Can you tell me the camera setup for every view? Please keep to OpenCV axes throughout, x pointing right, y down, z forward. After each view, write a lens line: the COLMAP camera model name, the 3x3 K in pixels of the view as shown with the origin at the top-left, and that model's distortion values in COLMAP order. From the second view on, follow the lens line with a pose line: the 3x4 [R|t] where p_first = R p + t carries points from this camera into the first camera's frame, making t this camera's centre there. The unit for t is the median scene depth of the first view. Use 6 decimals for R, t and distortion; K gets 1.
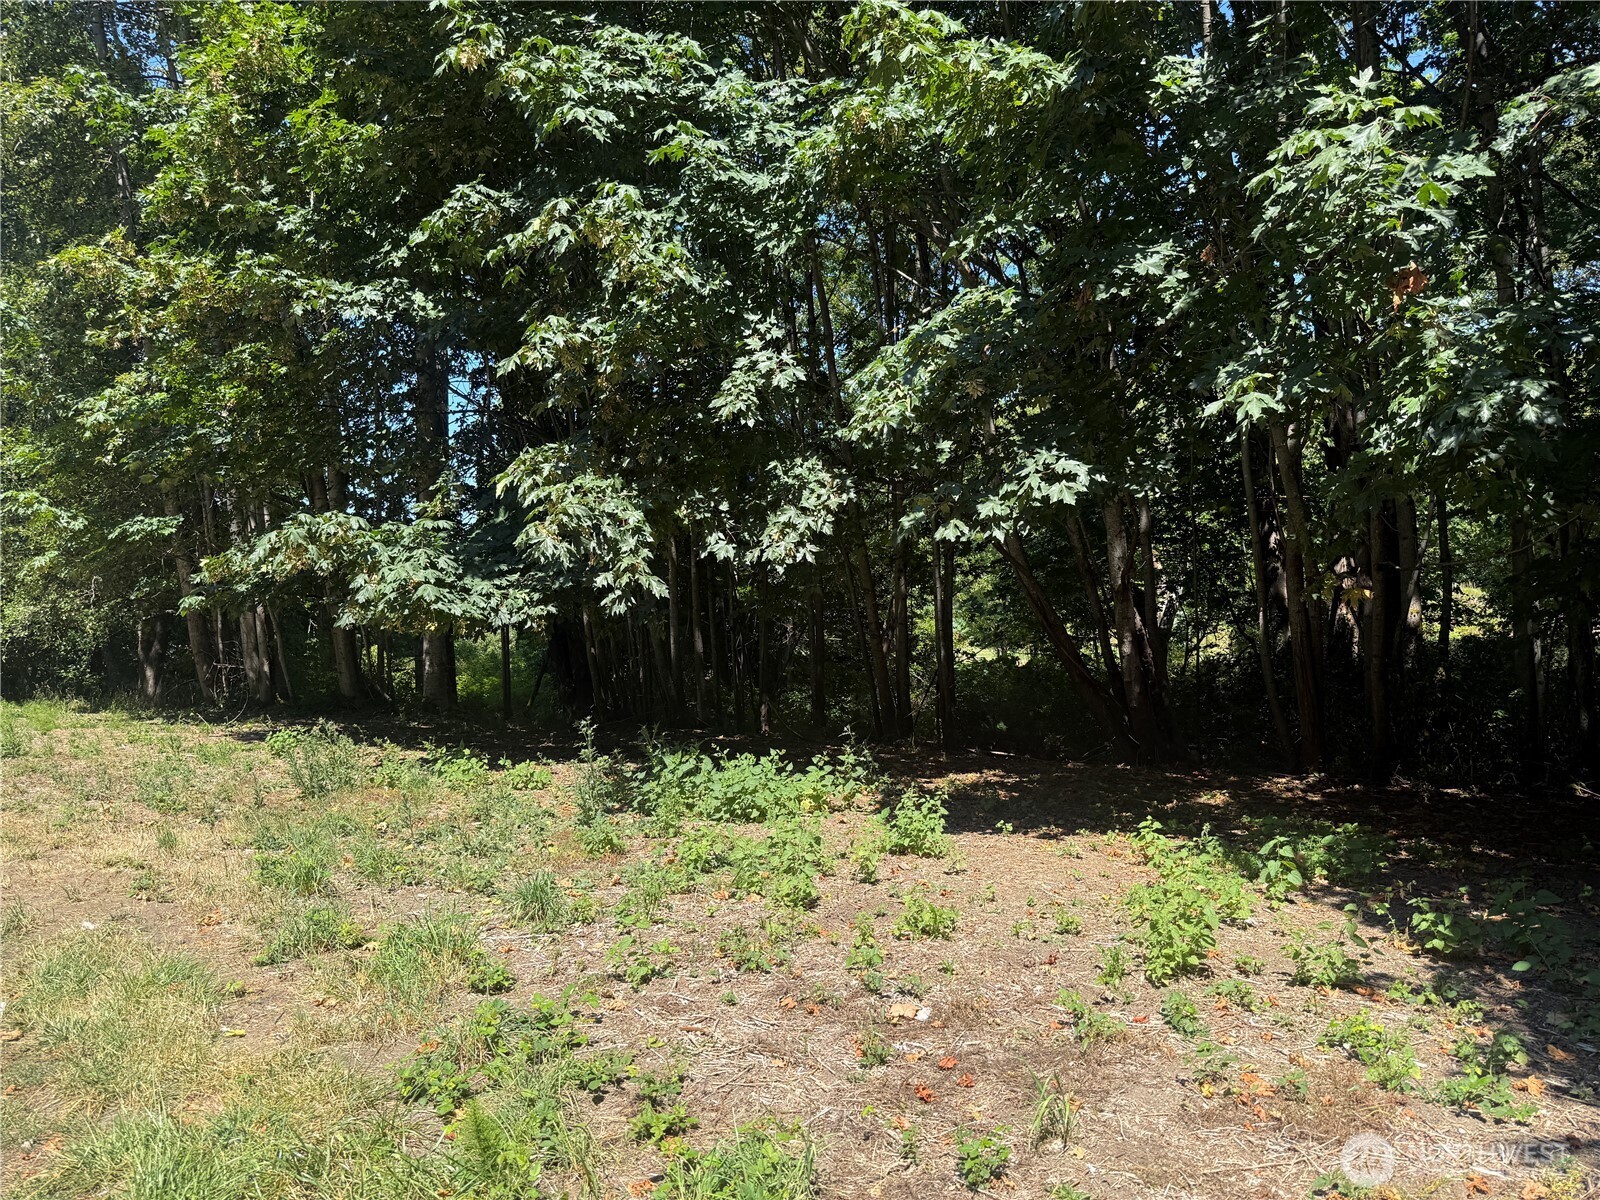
lens RADIAL K [[1146.9, 0, 818.8], [0, 1146.9, 610.0], [0, 0, 1]] dist [0.039781, -0.064506]
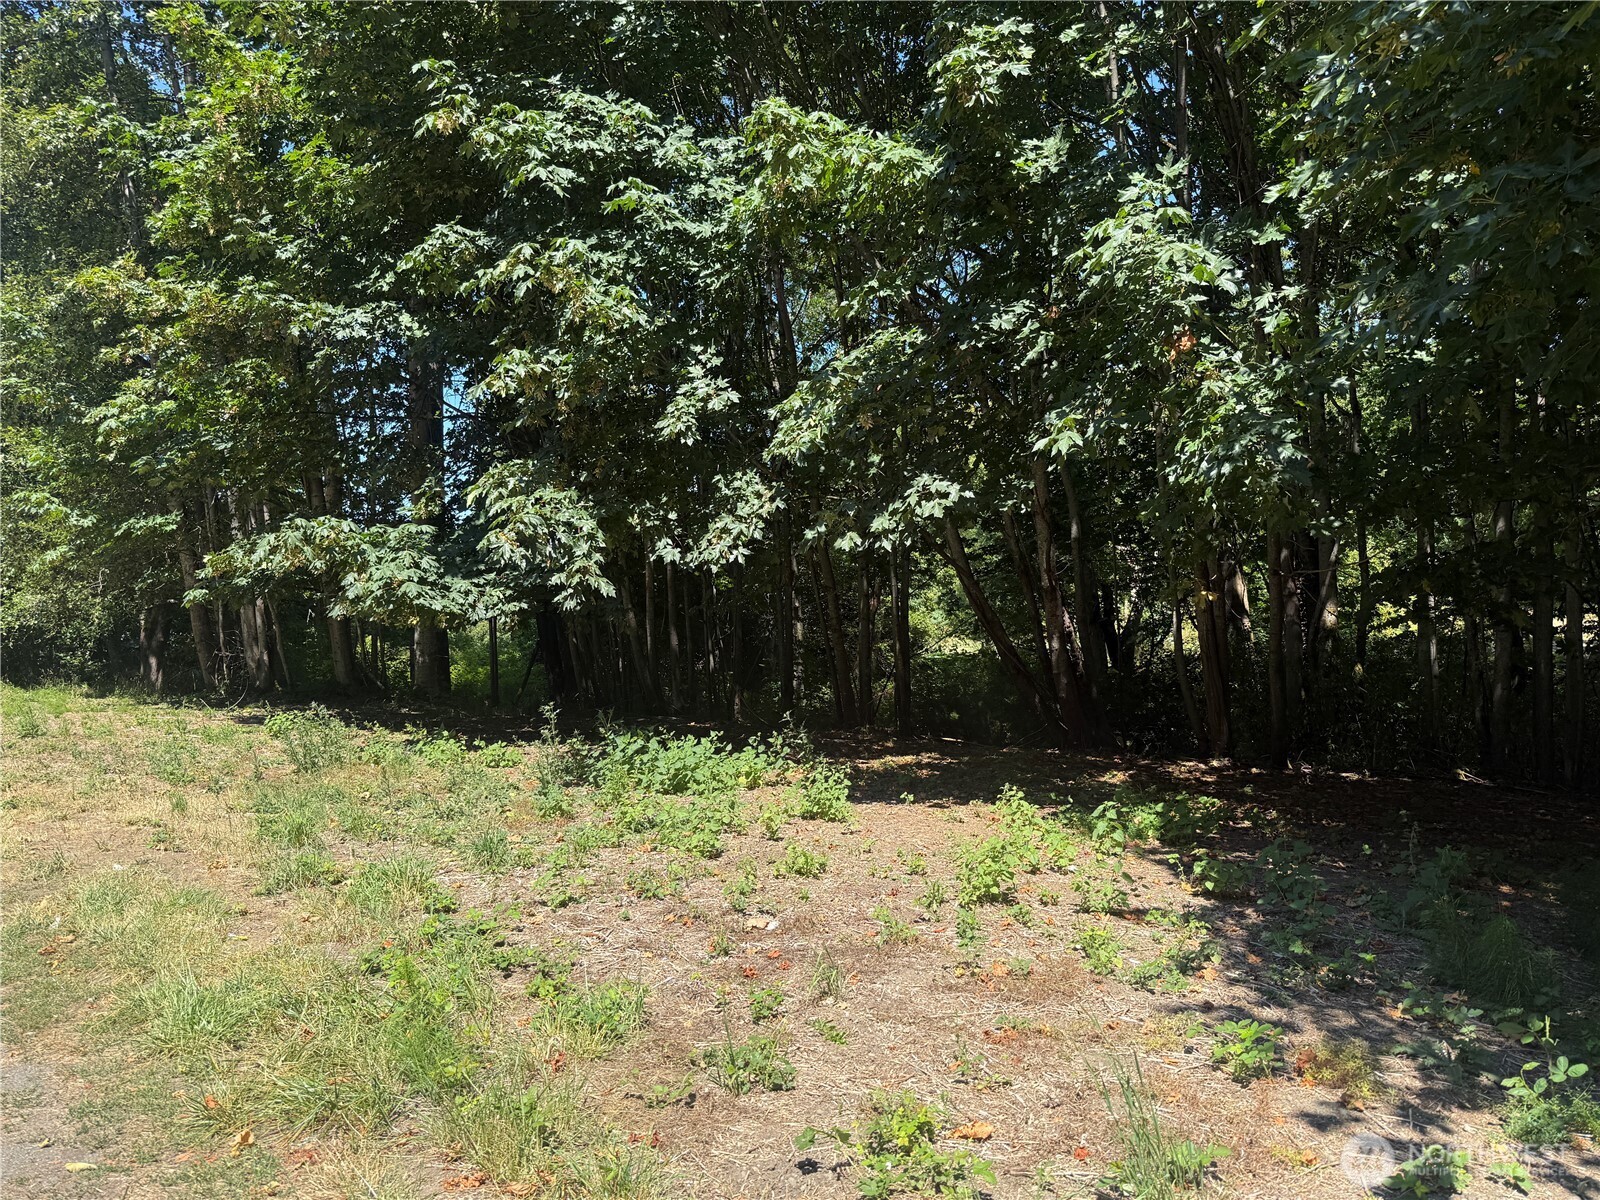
lens RADIAL K [[1146.9, 0, 811.5], [0, 1146.9, 606.1], [0, 0, 1]] dist [0.039781, -0.064506]
pose [[0.999979, 0.004794, -0.004436, 0.066164], [-0.004780, 0.999984, 0.003127, -0.006311], [0.004450, -0.003106, 0.999985, -0.137810]]
